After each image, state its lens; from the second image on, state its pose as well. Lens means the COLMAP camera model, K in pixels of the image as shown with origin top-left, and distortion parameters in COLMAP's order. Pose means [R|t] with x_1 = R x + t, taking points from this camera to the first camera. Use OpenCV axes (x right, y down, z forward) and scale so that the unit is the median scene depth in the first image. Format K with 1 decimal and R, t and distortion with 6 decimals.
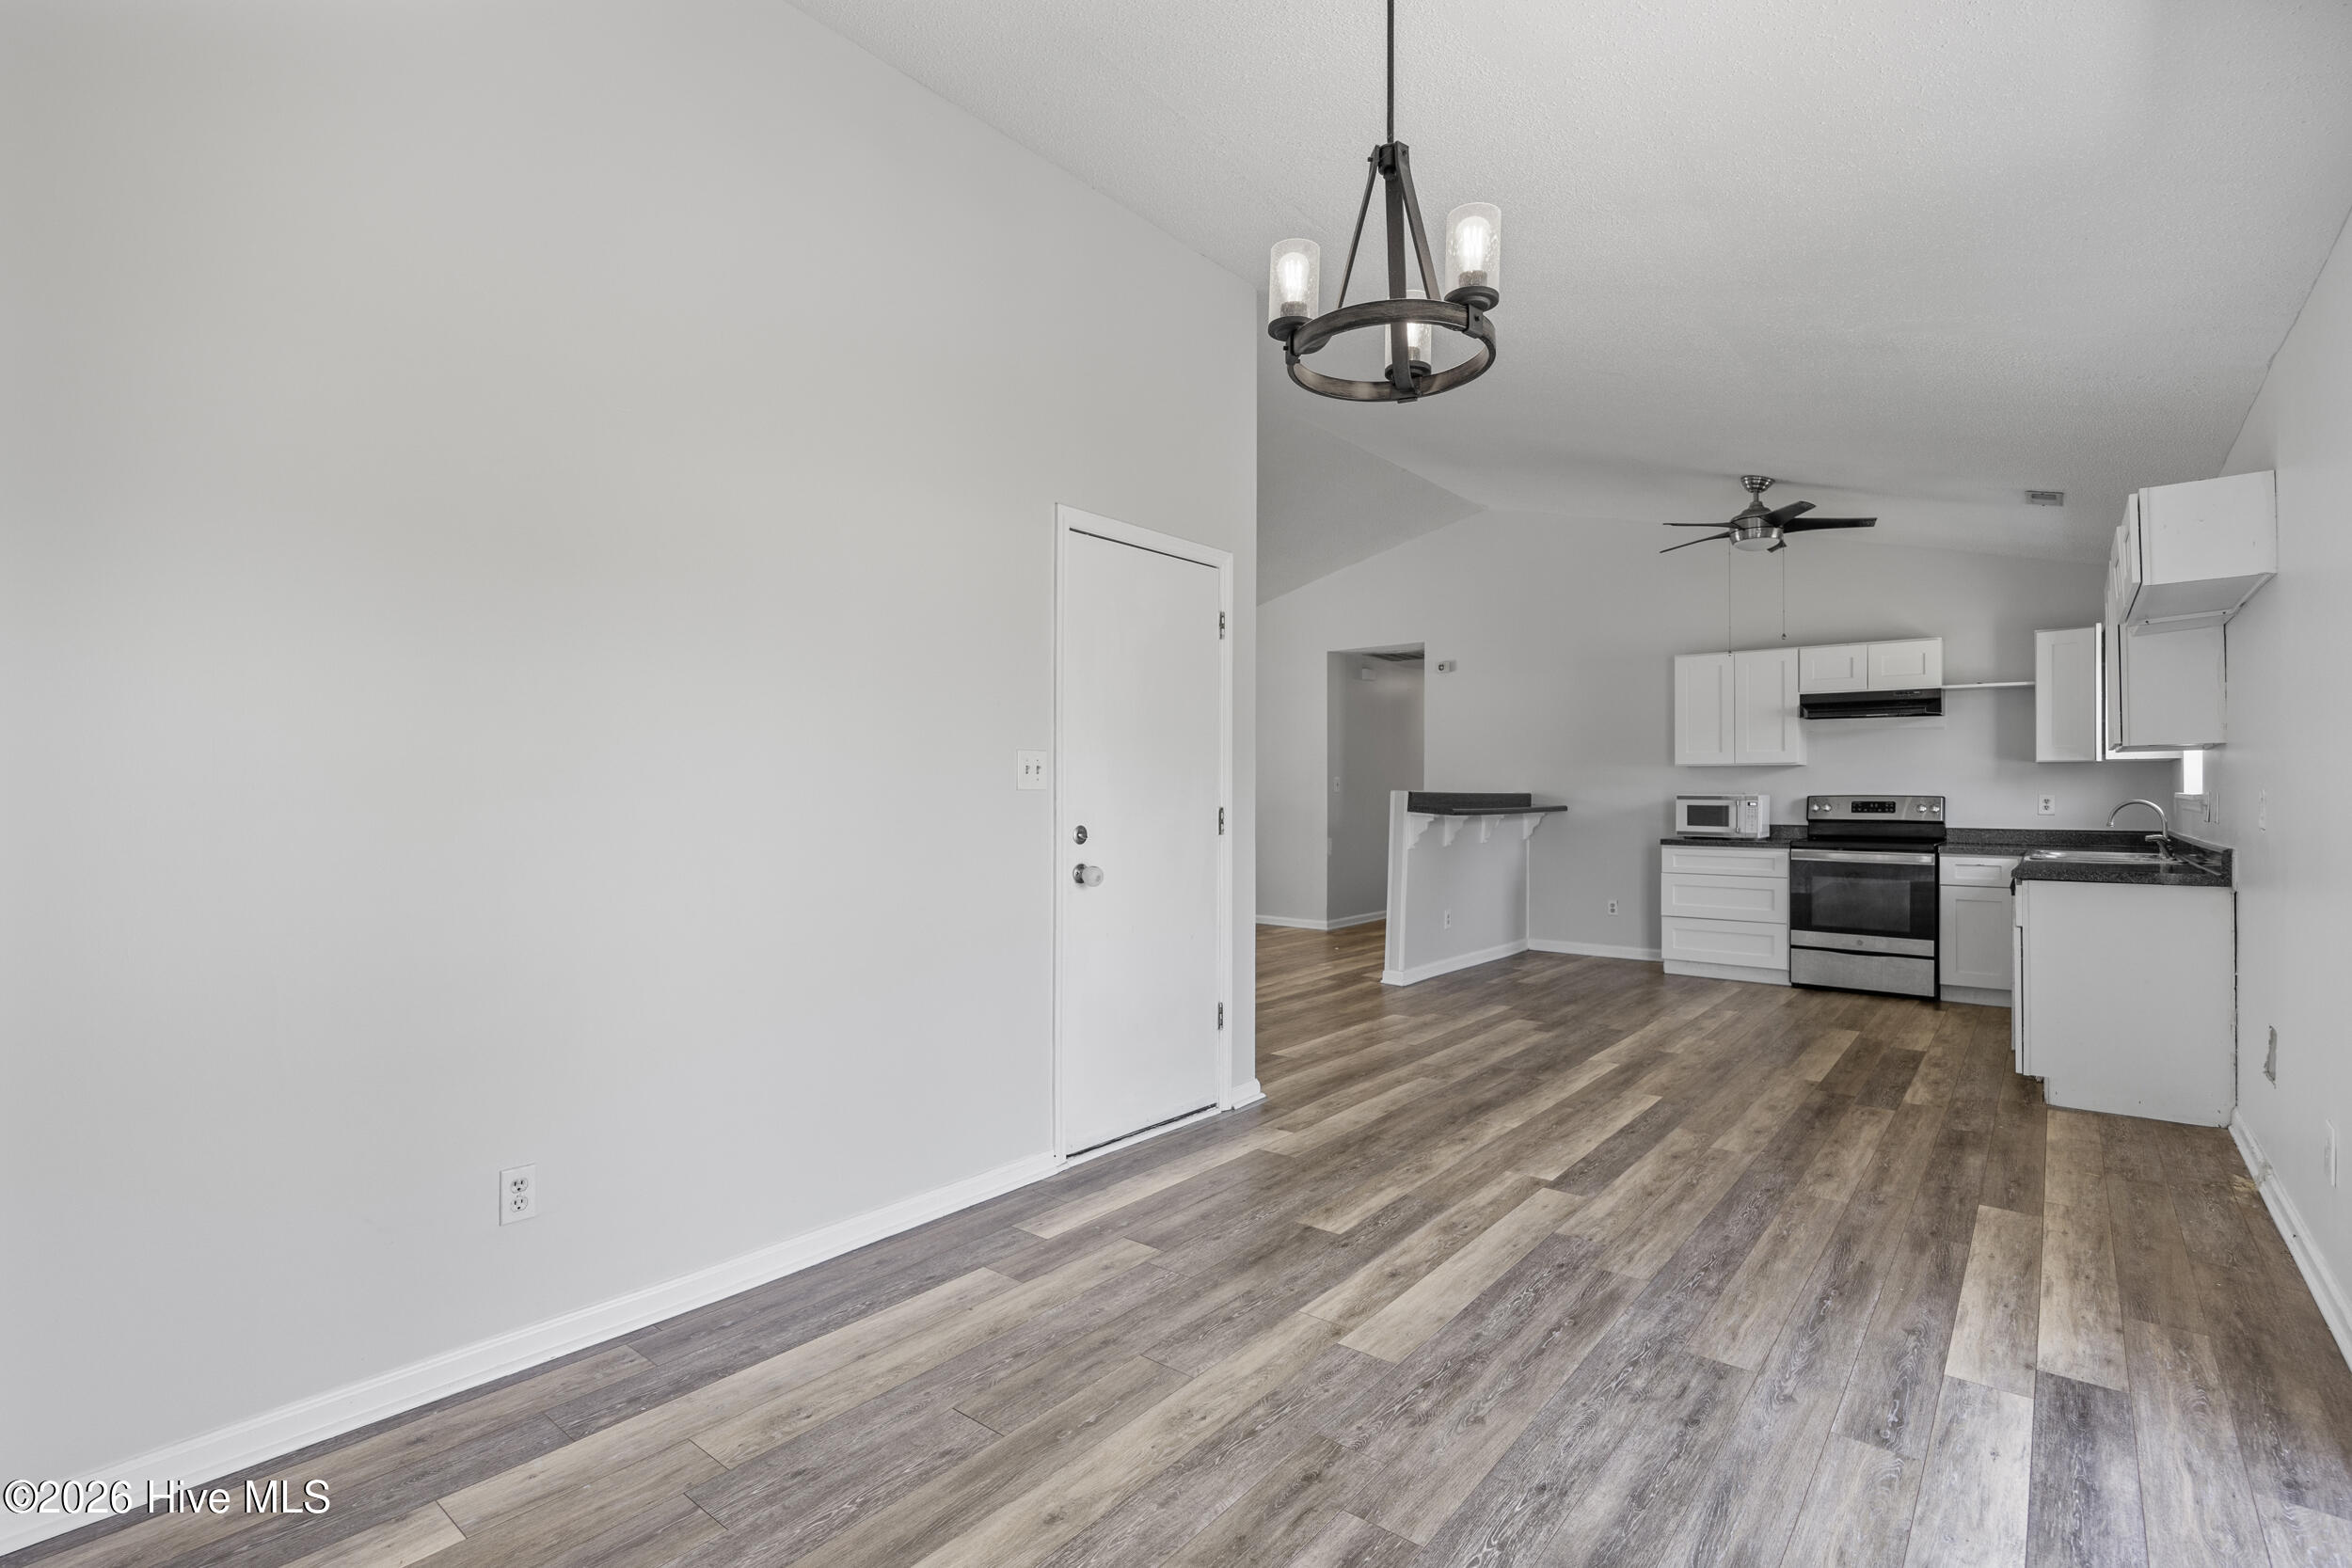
lens RADIAL K [[1106.5, 0, 1182.9], [0, 1106.5, 783.4], [0, 0, 1]] dist [-0.012575, 0.001341]
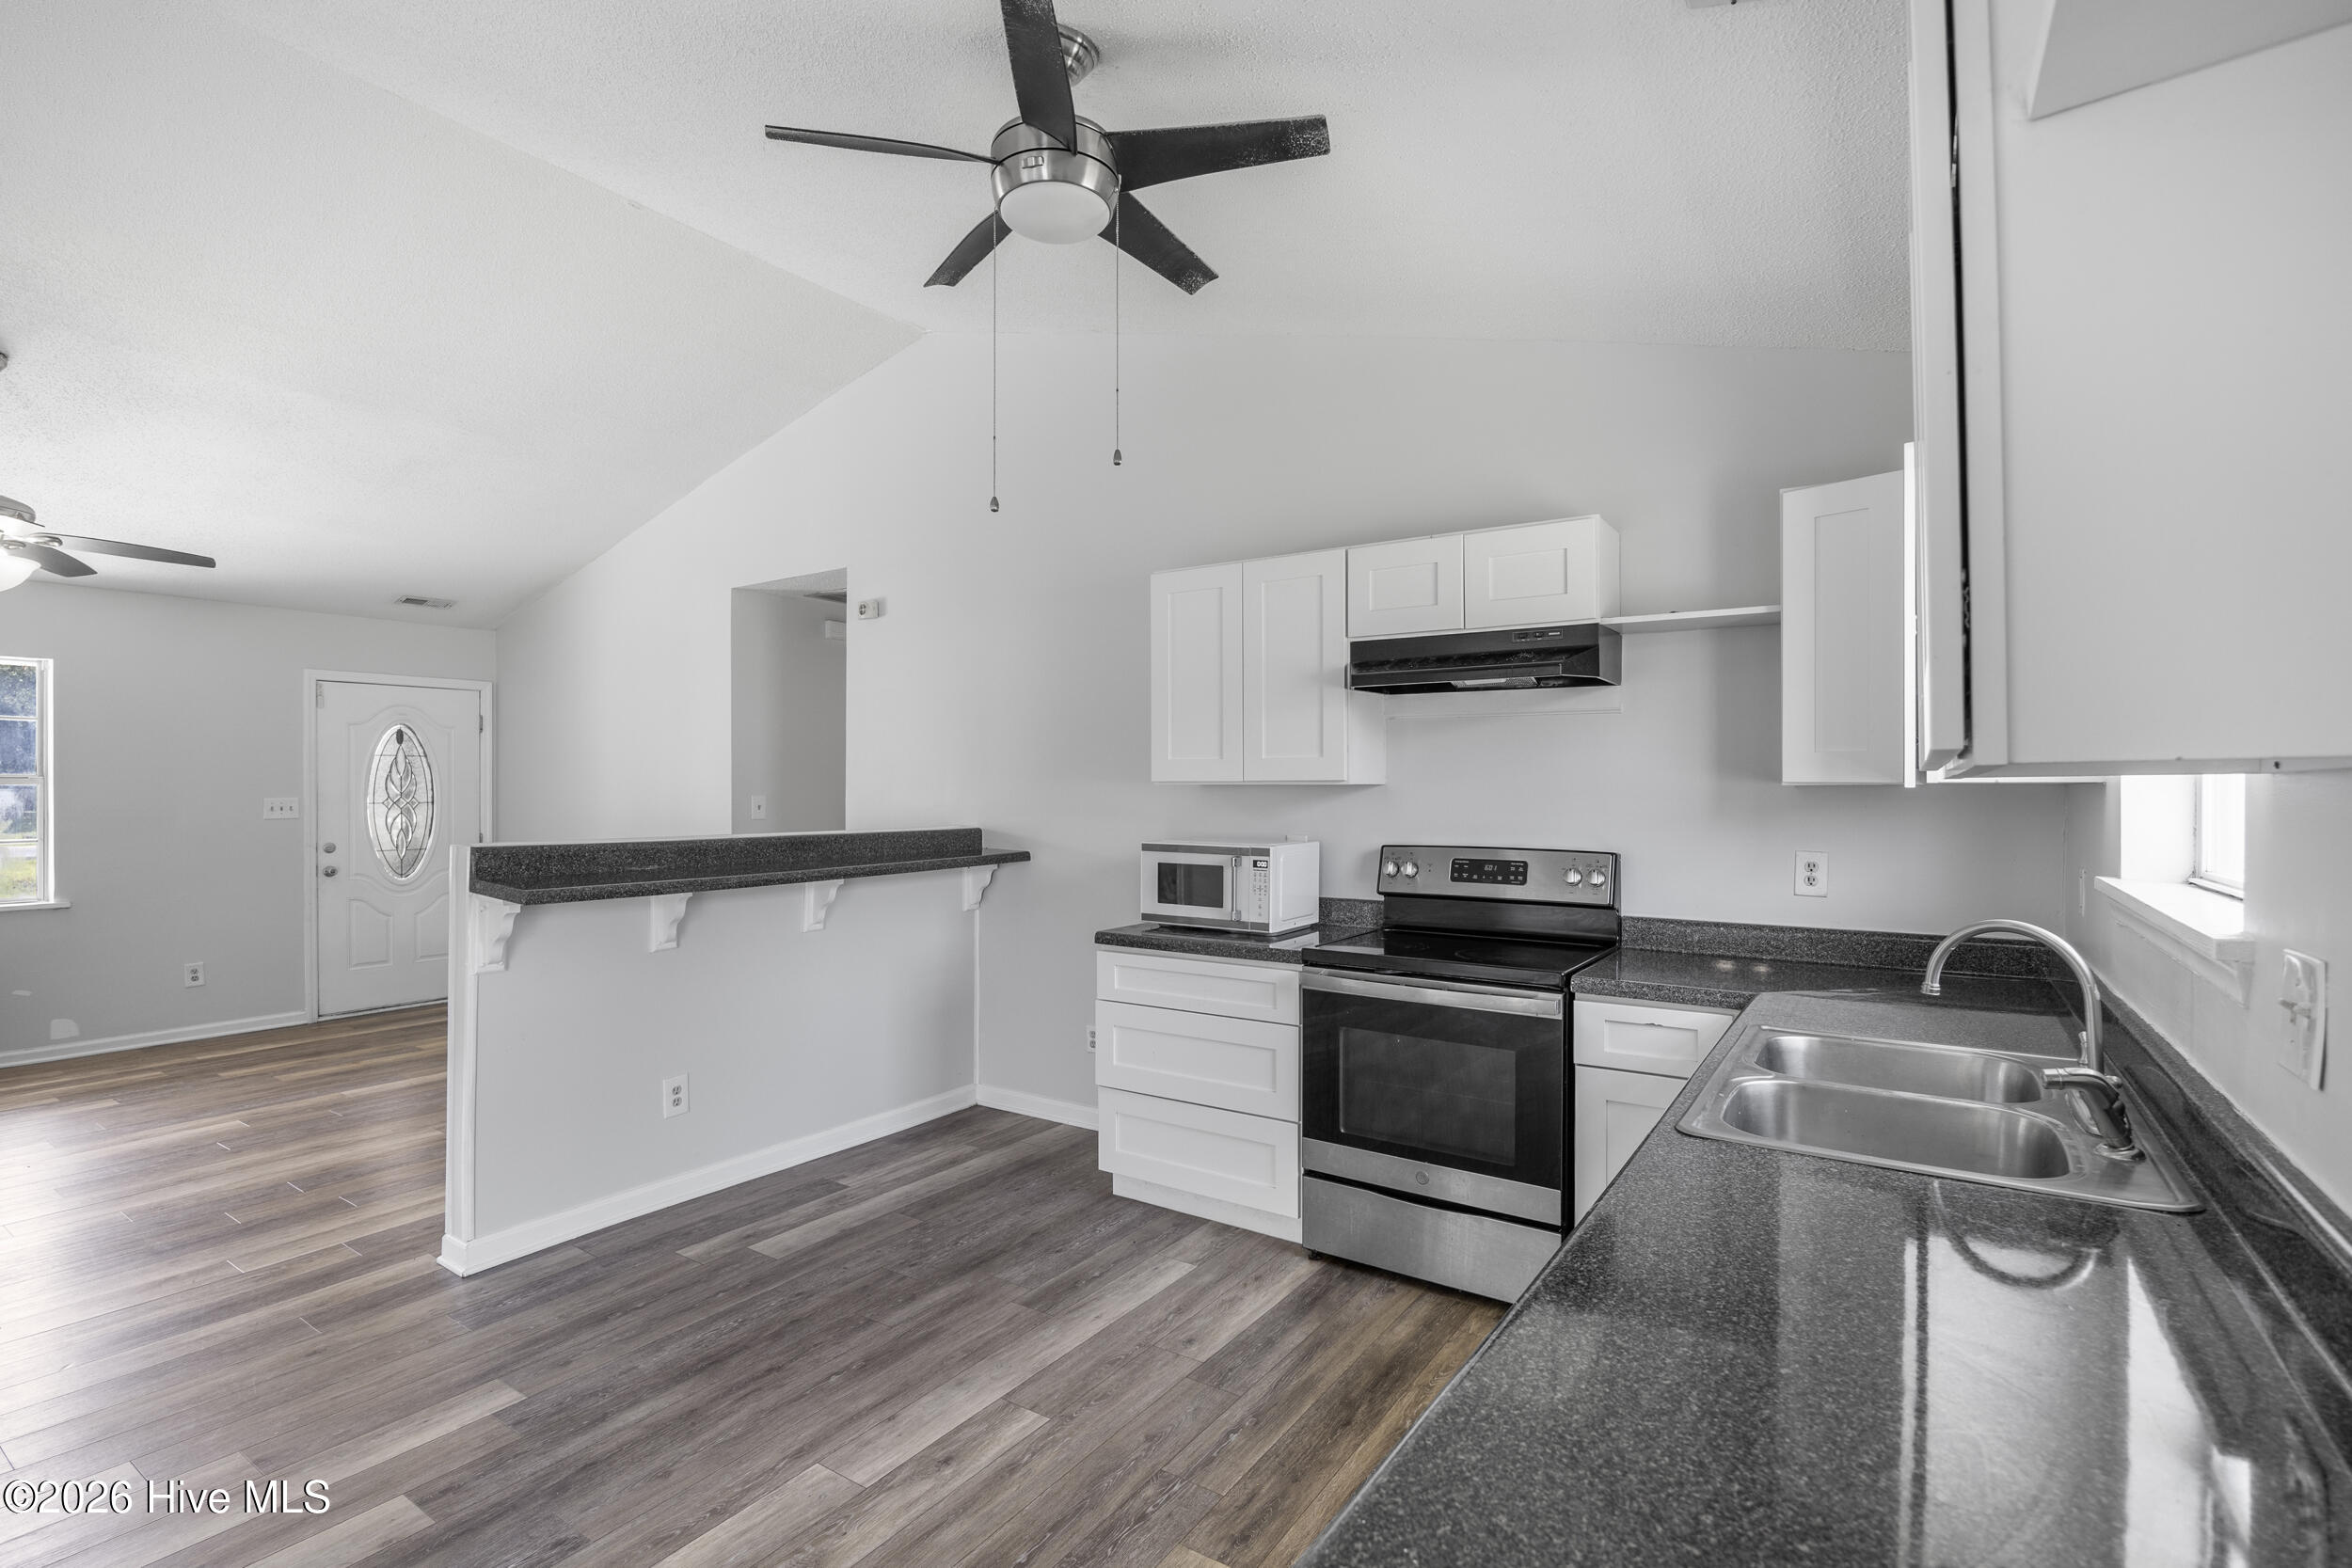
lens RADIAL K [[1106.5, 0, 1182.4], [0, 1106.5, 783.5], [0, 0, 1]] dist [-0.012575, 0.001341]
pose [[0.996863, -0.003385, 0.079078, 0.453384], [0.002831, 0.999971, 0.007118, -0.021700], [-0.079099, -0.006872, 0.996843, 0.521380]]
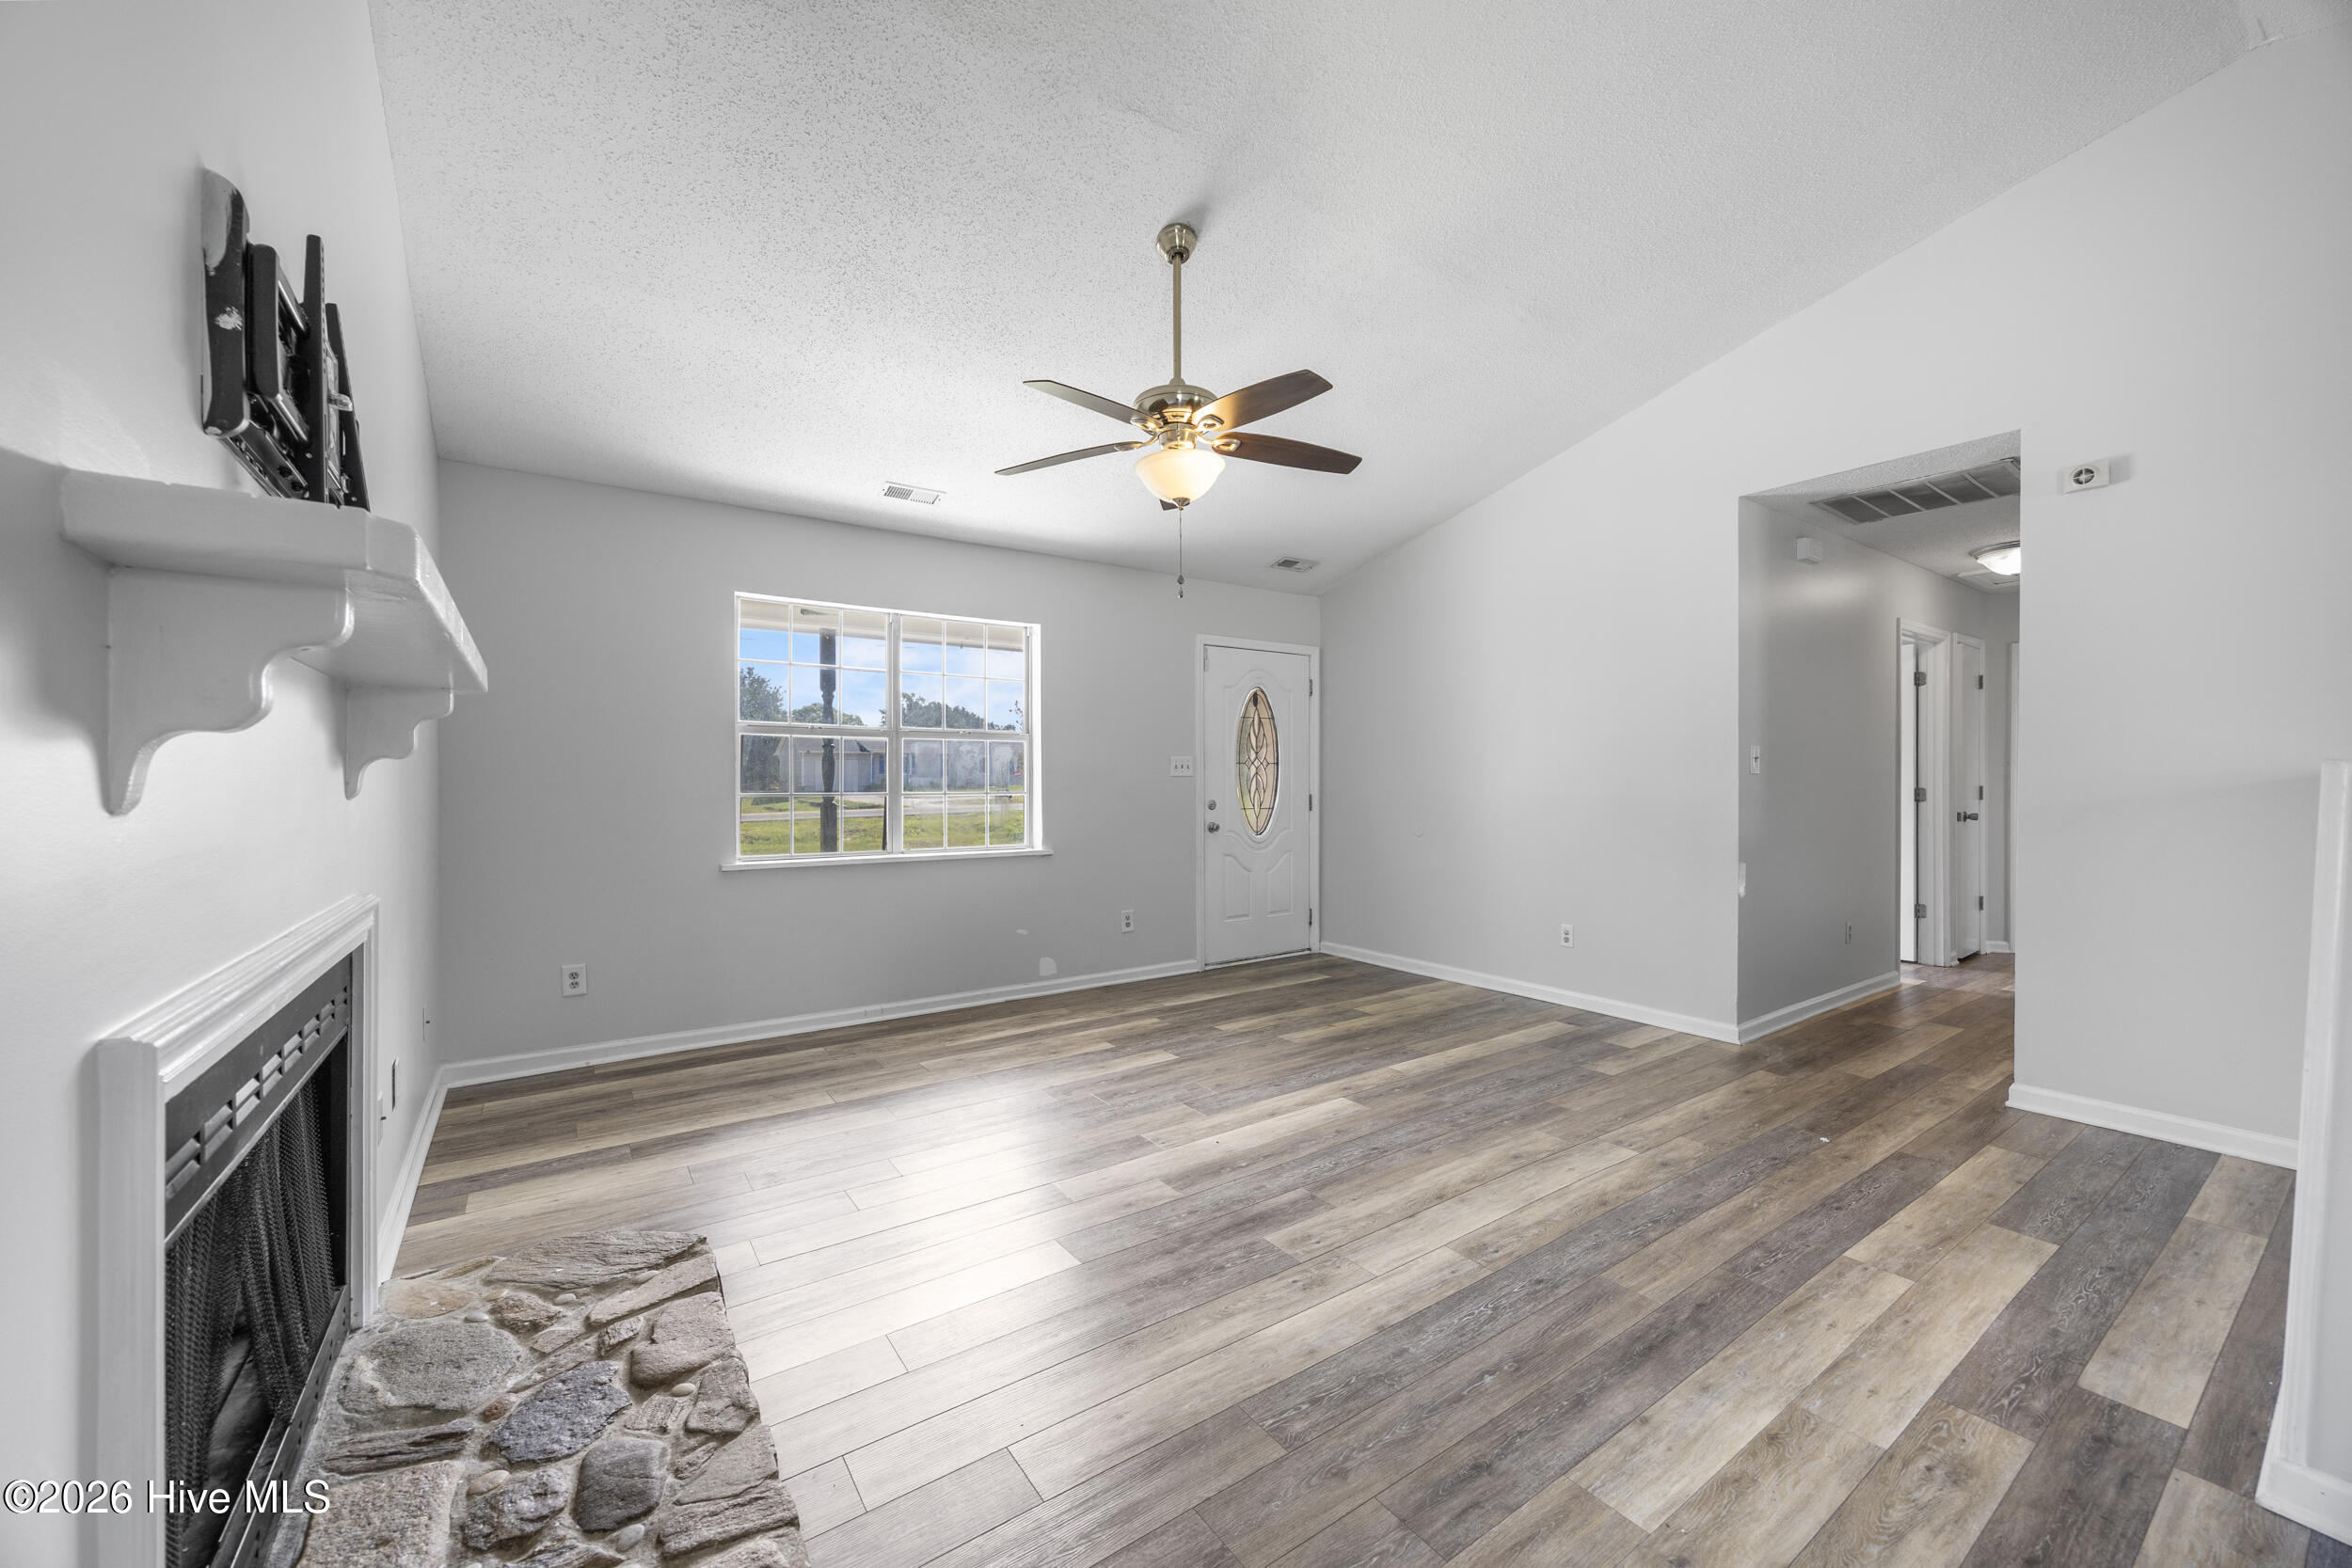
lens RADIAL K [[902.3, 0, 1176.8], [0, 902.3, 780.8], [0, 0, 1]] dist [-0.004080, 0.000089]
pose [[0.958425, -0.002884, -0.285330, 0.001112], [0.006626, 0.999904, 0.012150, 0.006320], [0.285268, -0.013535, 0.958352, 0.731476]]
